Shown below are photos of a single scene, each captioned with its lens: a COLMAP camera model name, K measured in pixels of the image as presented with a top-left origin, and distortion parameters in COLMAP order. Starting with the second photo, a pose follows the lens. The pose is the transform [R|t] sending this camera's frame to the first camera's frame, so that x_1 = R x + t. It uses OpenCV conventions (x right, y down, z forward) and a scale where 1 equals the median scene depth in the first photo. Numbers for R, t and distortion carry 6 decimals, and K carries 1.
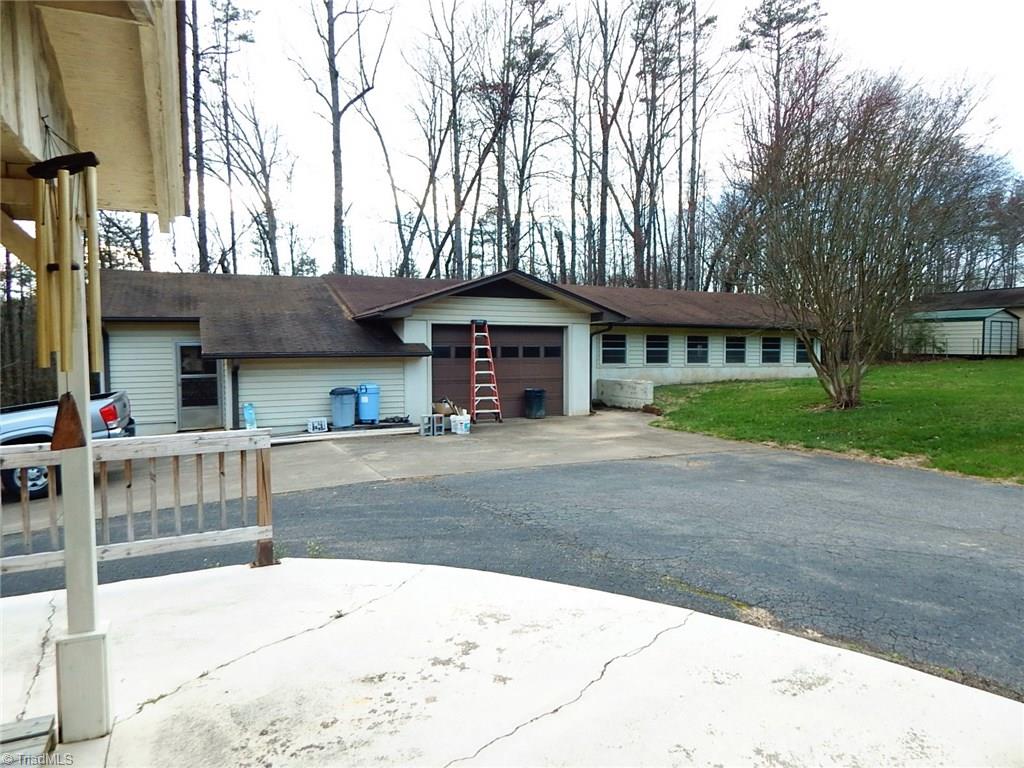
lens RADIAL K [[674.8, 0, 518.5], [0, 674.8, 381.1], [0, 0, 1]] dist [0.003221, -0.000979]
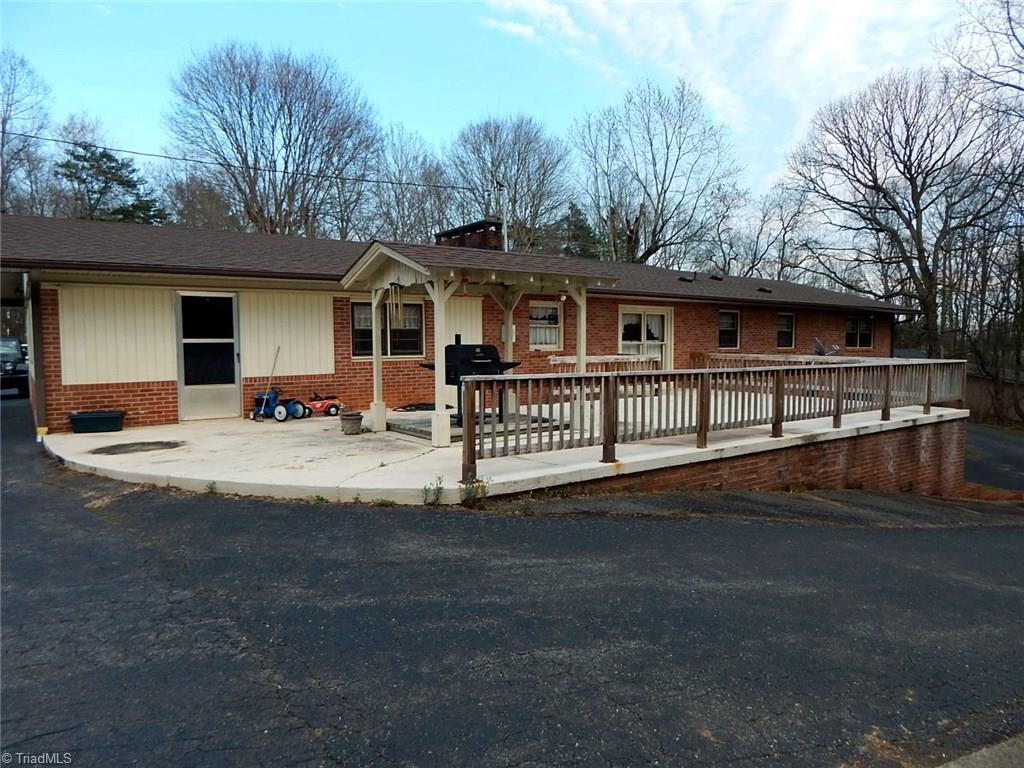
lens RADIAL K [[661.9, 0, 512.0], [0, 661.9, 384.0], [0, 0, 1]] dist [-0.008644, -0.000746]
pose [[-0.982400, 0.020565, -0.185656, -0.174842], [0.001305, 0.994653, 0.103270, -0.035076], [0.186787, 0.101210, -0.977173, 1.722641]]
